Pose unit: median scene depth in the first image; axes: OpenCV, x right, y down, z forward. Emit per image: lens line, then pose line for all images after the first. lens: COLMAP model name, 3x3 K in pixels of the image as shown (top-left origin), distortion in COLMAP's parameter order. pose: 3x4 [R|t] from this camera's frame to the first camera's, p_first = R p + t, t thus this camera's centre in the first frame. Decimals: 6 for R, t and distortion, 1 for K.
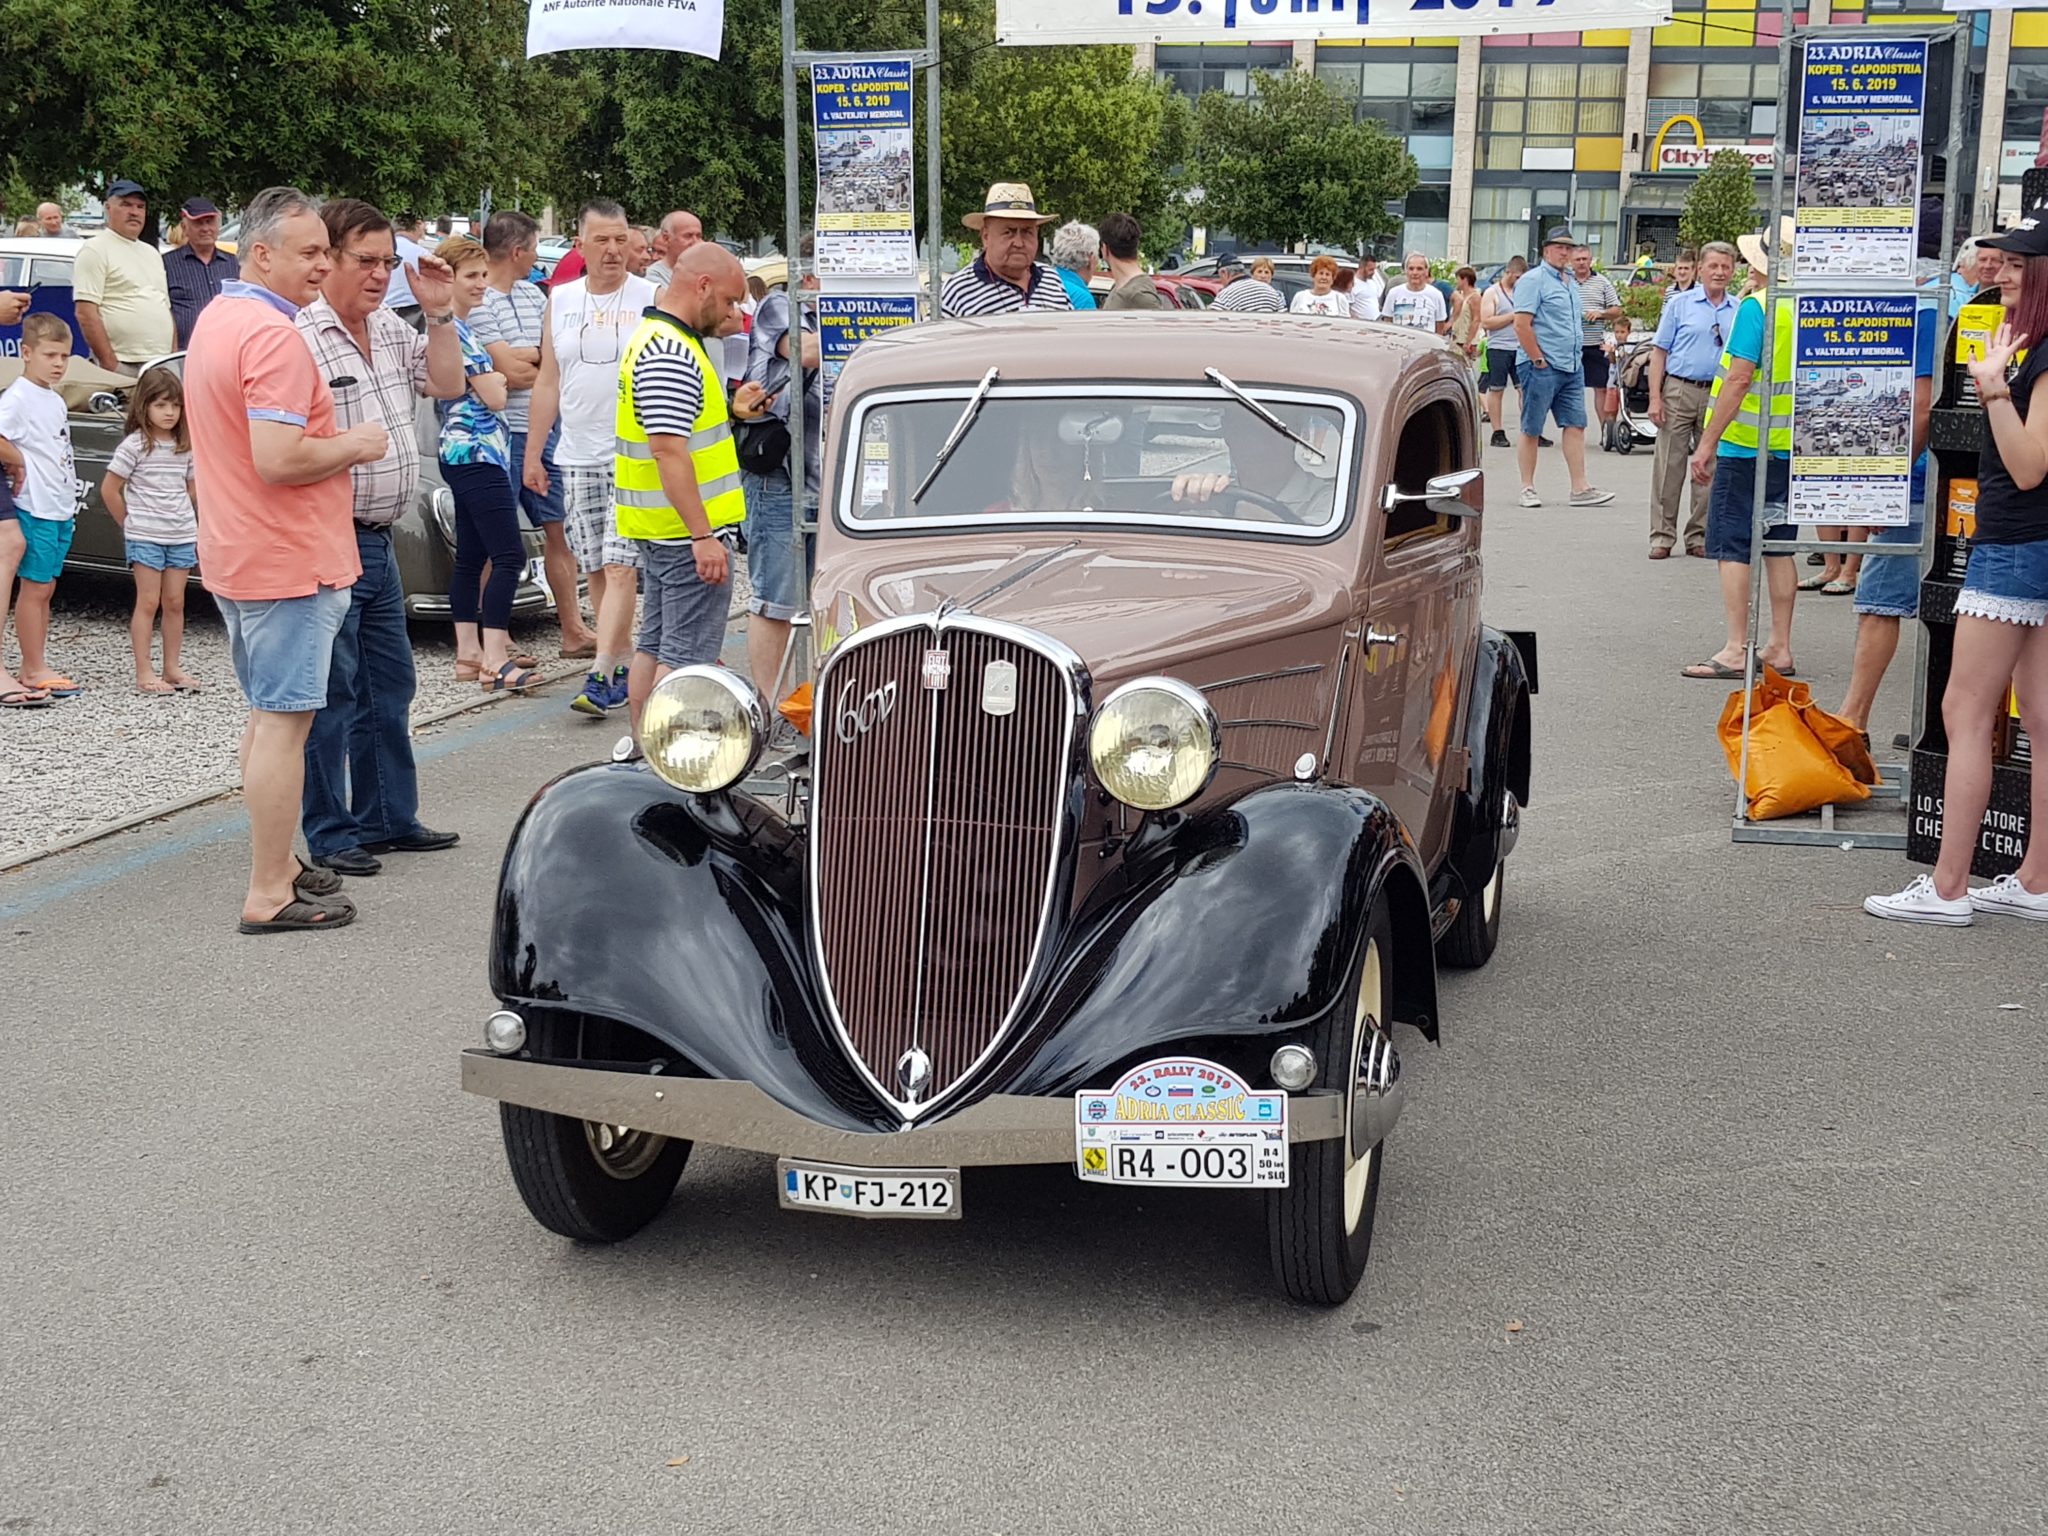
lens RADIAL K [[2889.0, 0, 1008.6], [0, 2889.0, 773.9], [0, 0, 1]] dist [0.140251, -0.375740]
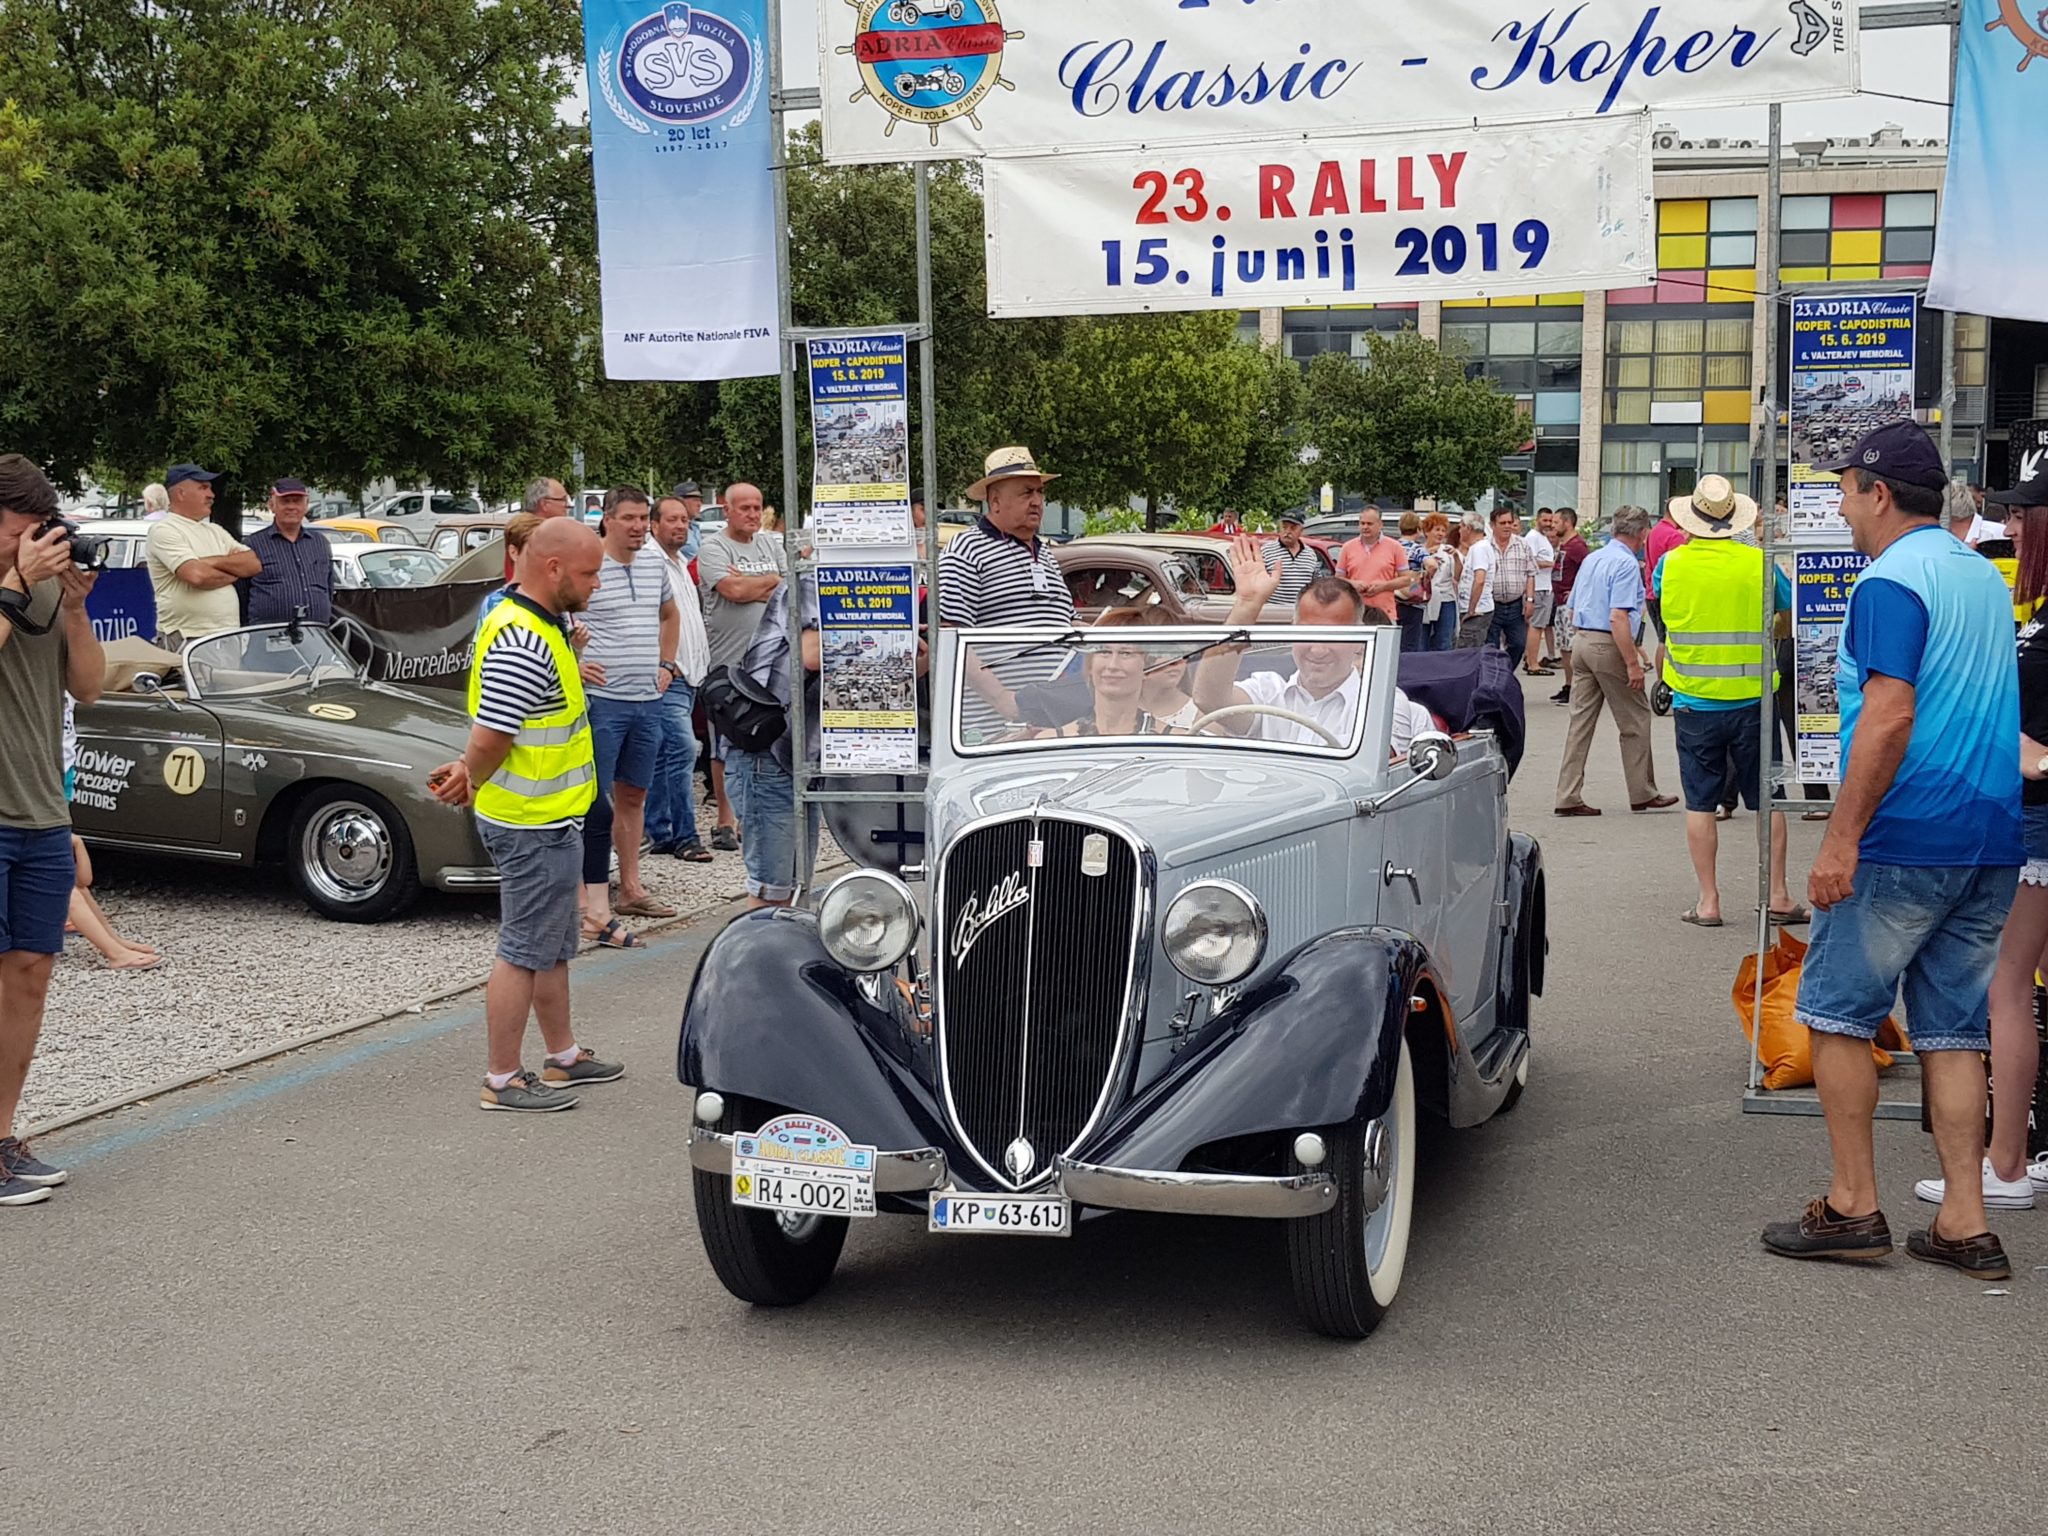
lens RADIAL K [[2896.7, 0, 1024.0], [0, 2896.7, 768.0], [0, 0, 1]] dist [0.134965, -0.354945]
pose [[0.999031, -0.013787, -0.041805, 0.026145], [0.009953, 0.995840, -0.090570, -0.002576], [0.042880, 0.090066, 0.995012, 0.009249]]
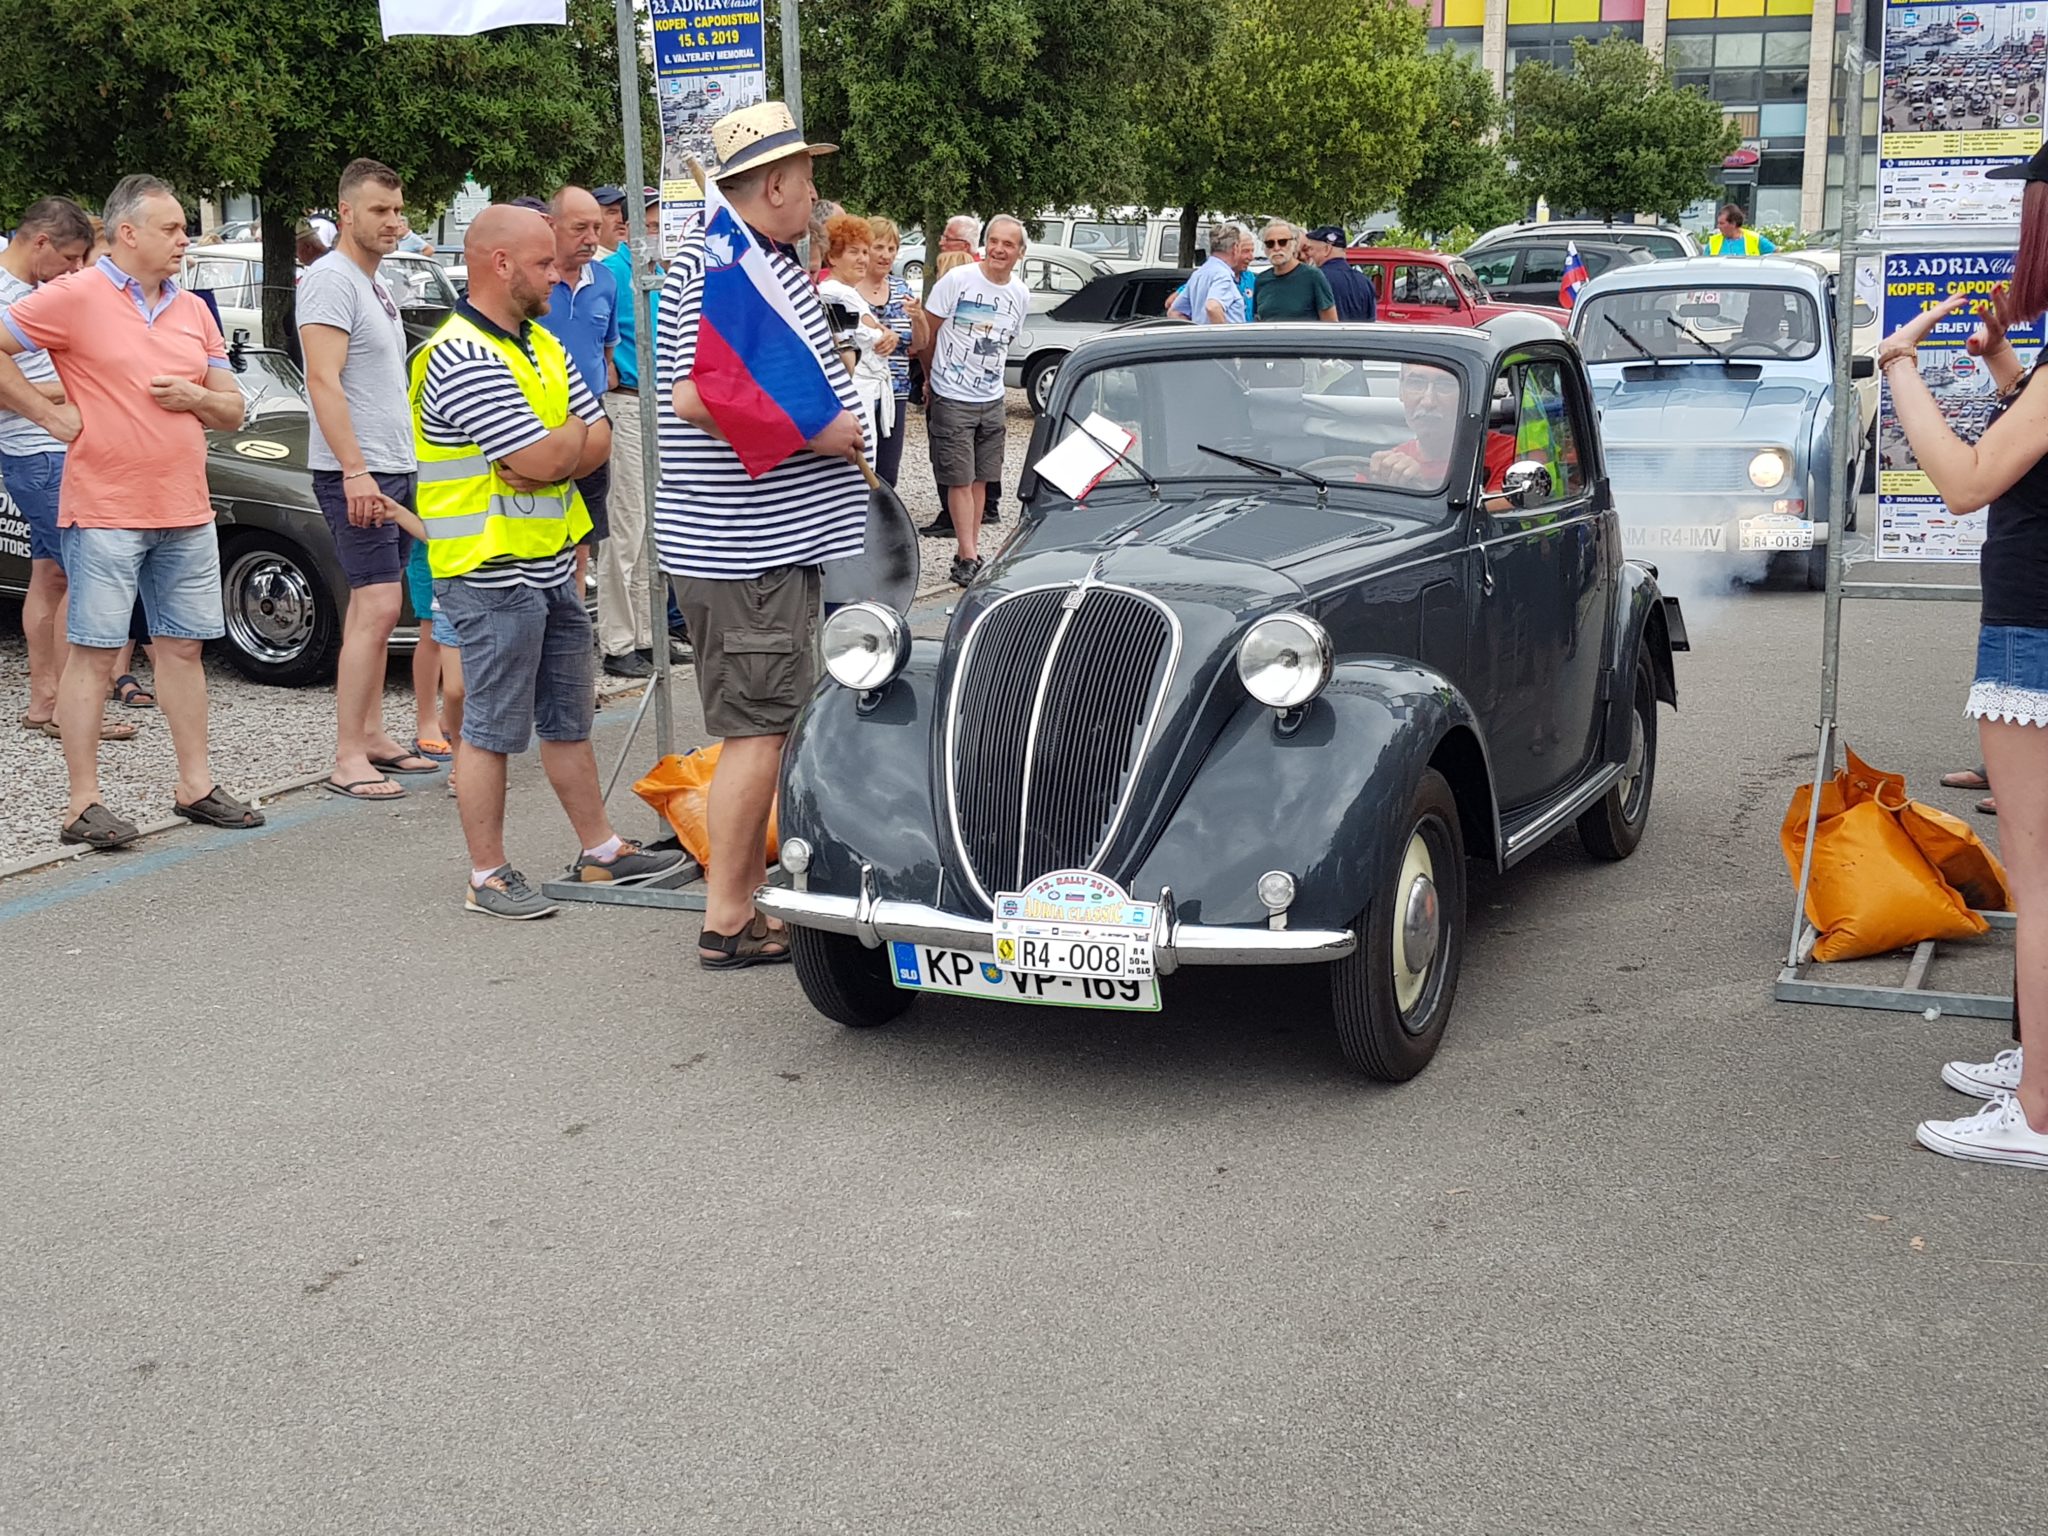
lens RADIAL K [[2741.4, 0, 962.8], [0, 2741.4, 758.0], [0, 0, 1]] dist [0.133242, -0.327086]
pose [[0.989606, 0.002472, -0.143787, 0.072086], [-0.001177, 0.999958, 0.009089, -0.021652], [0.143804, -0.008825, 0.989567, 0.138710]]
